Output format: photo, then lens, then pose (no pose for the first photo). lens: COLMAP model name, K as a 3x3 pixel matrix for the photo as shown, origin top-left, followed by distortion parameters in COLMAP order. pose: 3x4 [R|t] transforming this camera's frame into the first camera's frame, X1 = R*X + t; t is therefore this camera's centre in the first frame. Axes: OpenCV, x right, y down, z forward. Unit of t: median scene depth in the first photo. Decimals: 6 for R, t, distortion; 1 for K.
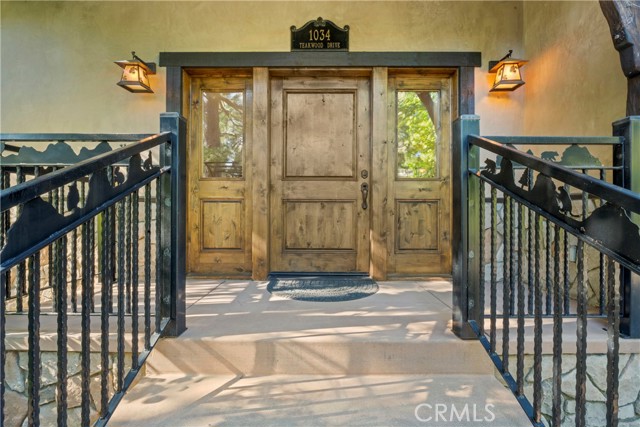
lens RADIAL K [[293.8, 0, 319.0], [0, 293.8, 214.3], [0, 0, 1]] dist [-0.014137, -0.000148]
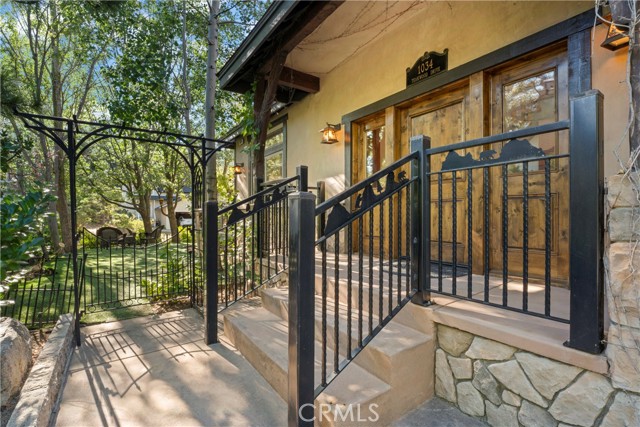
lens RADIAL K [[293.8, 0, 326.7], [0, 293.8, 216.9], [0, 0, 1]] dist [-0.014137, -0.000148]
pose [[0.589640, 0.002636, -0.807662, 0.755735], [0.004976, 0.999964, 0.006897, 0.010682], [0.807651, -0.008086, 0.589605, -0.070840]]
